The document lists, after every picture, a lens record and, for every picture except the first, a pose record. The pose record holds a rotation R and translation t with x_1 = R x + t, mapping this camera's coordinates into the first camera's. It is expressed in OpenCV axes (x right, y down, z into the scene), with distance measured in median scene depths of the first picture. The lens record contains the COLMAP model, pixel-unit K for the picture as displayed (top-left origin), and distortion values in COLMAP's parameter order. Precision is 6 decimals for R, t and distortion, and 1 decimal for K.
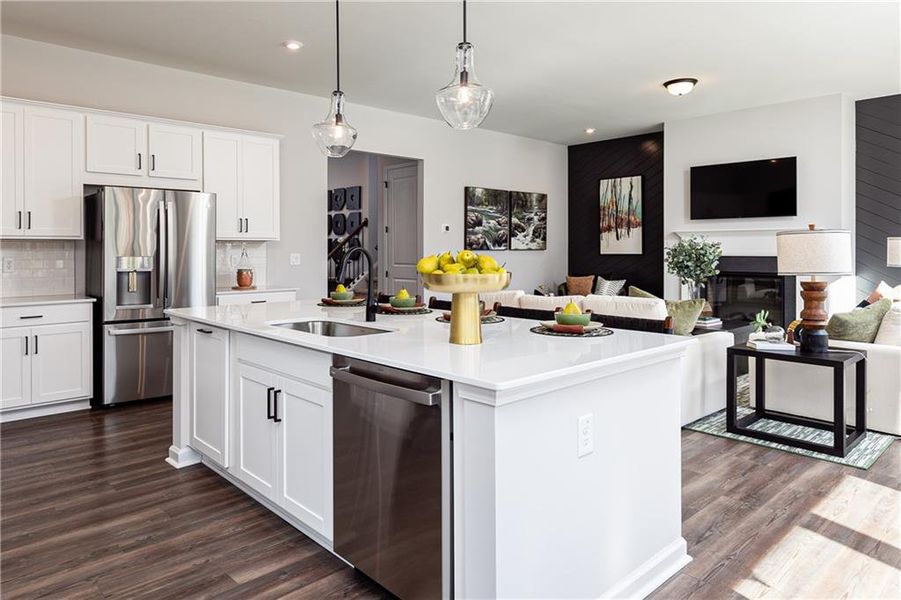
lens RADIAL K [[580.4, 0, 411.7], [0, 580.4, 250.3], [0, 0, 1]] dist [0.000987, -0.001578]
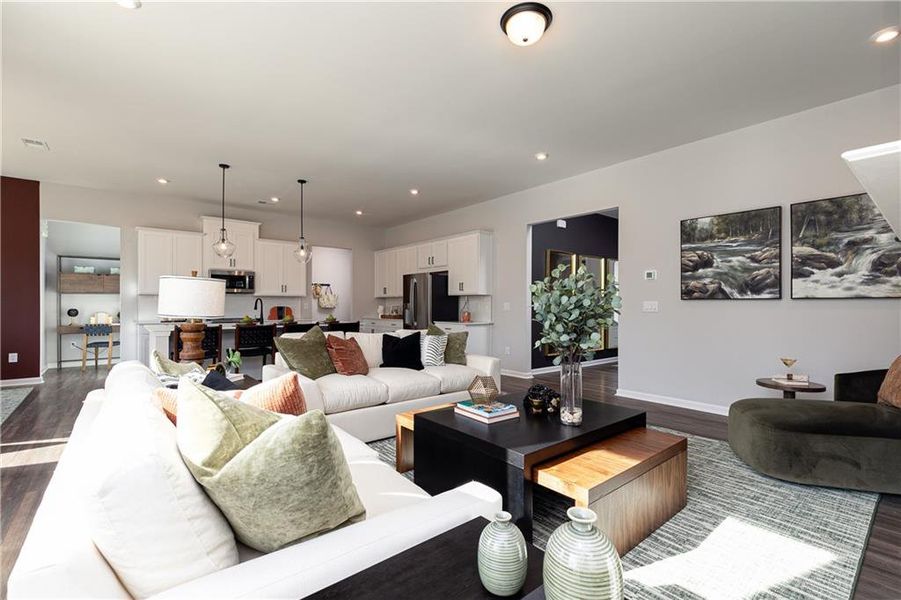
lens RADIAL K [[399.8, 0, 451.3], [0, 399.8, 303.6], [0, 0, 1]] dist [0.000586, -0.000003]
pose [[-0.027634, 0.002007, -0.999616, 0.625045], [-0.003164, 0.999993, 0.002096, 0.004815], [0.999613, 0.003221, -0.027628, 0.660975]]
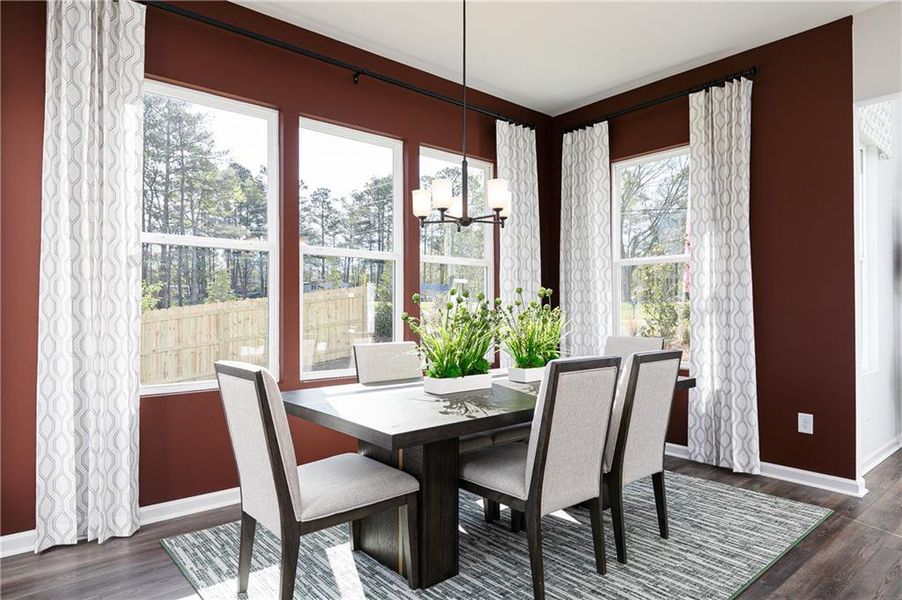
lens RADIAL K [[549.0, 0, 454.1], [0, 549.0, 304.0], [0, 0, 1]] dist [-0.015973, -0.000081]
pose [[-0.999538, 0.001859, 0.030343, 0.230677], [0.001670, 0.999979, -0.006253, 0.010283], [-0.030354, -0.006199, -0.999520, 0.333137]]
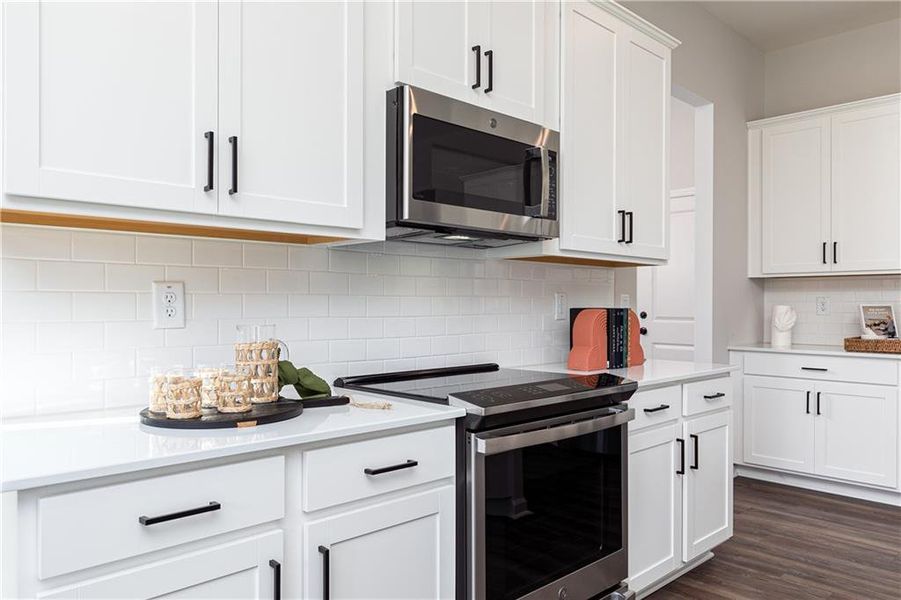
lens RADIAL K [[642.6, 0, 450.5], [0, 642.6, 300.0], [0, 0, 1]] dist [-0.001768, -0.000872]
pose [[0.050209, -0.000688, -0.998739, 0.041382], [-0.008172, 0.999966, -0.001100, 0.011157], [0.998705, 0.008217, 0.050201, 0.153319]]
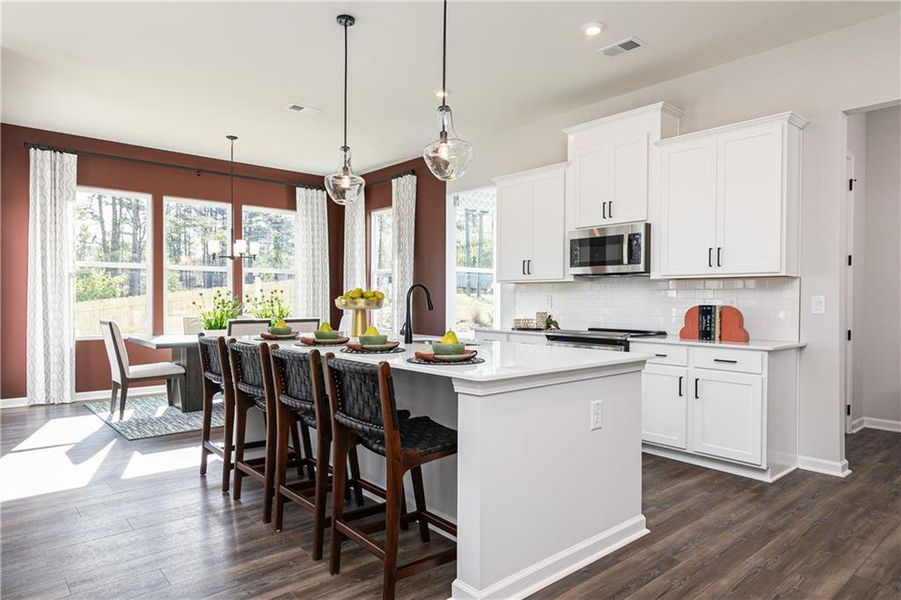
lens RADIAL K [[548.4, 0, 453.6], [0, 548.4, 304.0], [0, 0, 1]] dist [-0.015973, -0.000081]
pose [[-0.999989, -0.002781, -0.003656, -0.052591], [-0.002825, 0.999922, 0.012176, 0.007958], [0.003622, 0.012187, -0.999919, 0.708986]]
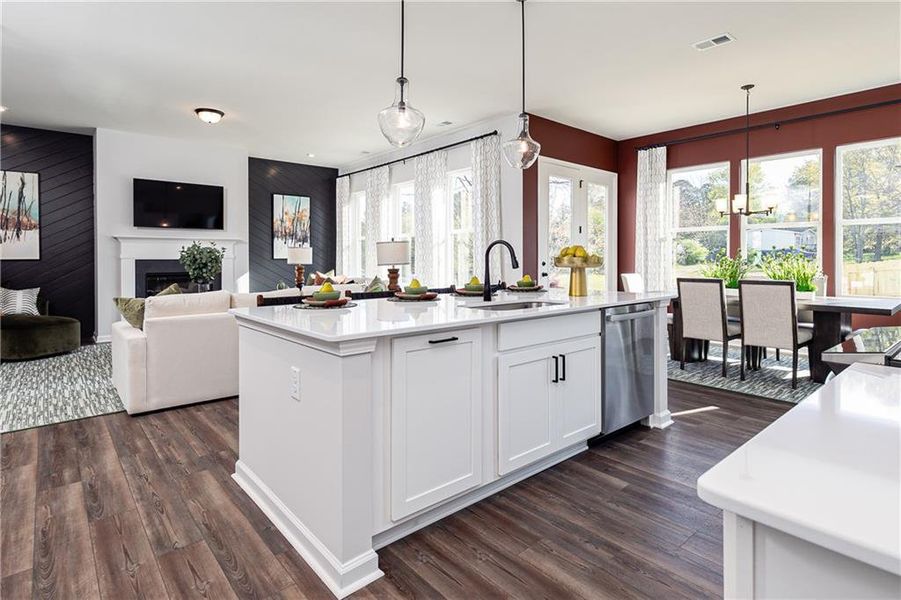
lens RADIAL K [[469.5, 0, 453.9], [0, 469.5, 258.9], [0, 0, 1]] dist [0.001940, -0.000397]
pose [[0.006014, -0.000904, 0.999982, -0.352491], [0.006810, 0.999976, 0.000863, 0.010038], [-0.999959, 0.006804, 0.006020, 0.351028]]
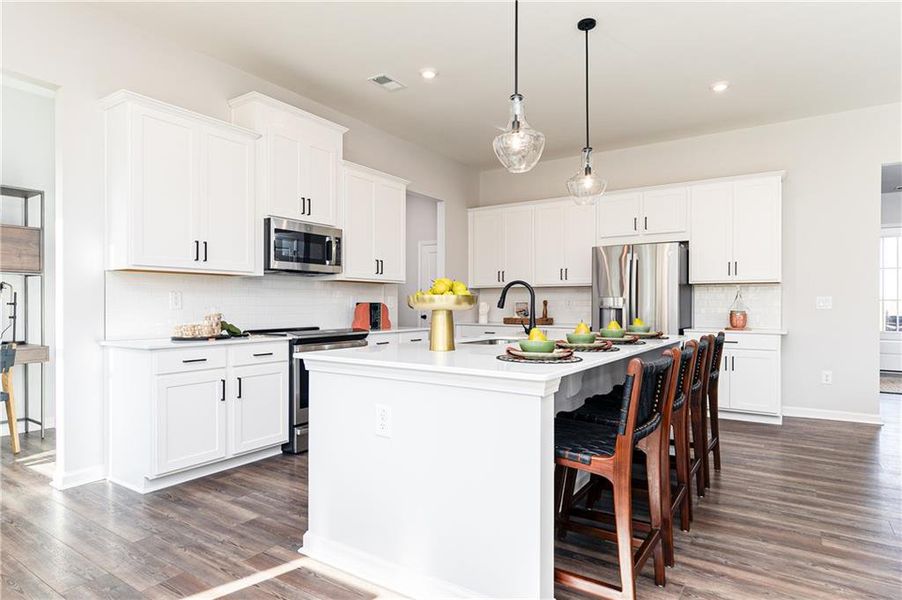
lens RADIAL K [[506.4, 0, 455.0], [0, 506.4, 301.4], [0, 0, 1]] dist [0.000522, 0.000020]
pose [[0.264087, -0.002448, -0.964496, 0.300046], [-0.004465, 0.999983, -0.003760, 0.014542], [0.964488, 0.005299, 0.264072, 0.187268]]
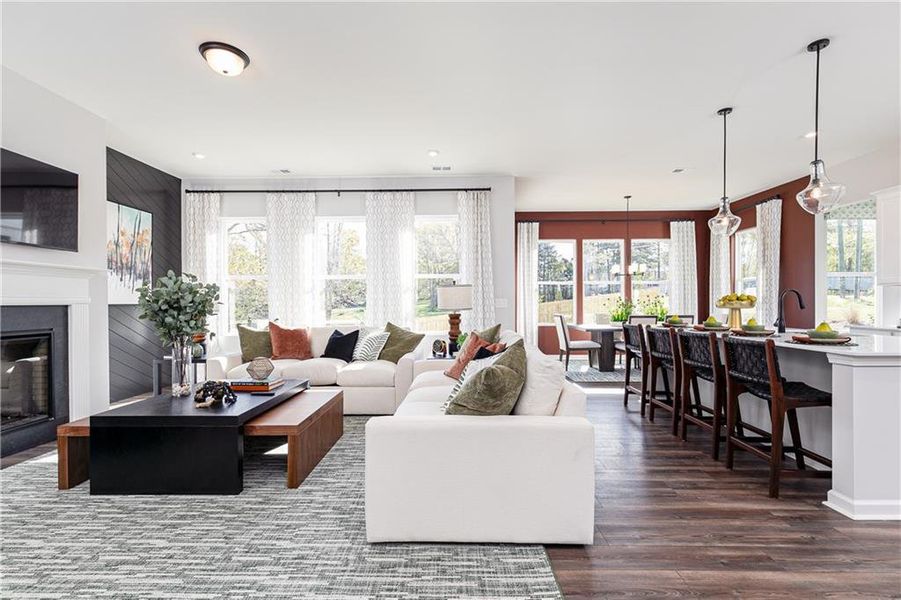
lens RADIAL K [[406.9, 0, 451.2], [0, 406.9, 304.0], [0, 0, 1]] dist [0.001145, -0.000013]
pose [[-0.741955, 0.002215, 0.670446, -0.049067], [0.007512, 0.999959, 0.005009, 0.008141], [-0.670408, 0.008753, -0.741941, 0.839556]]
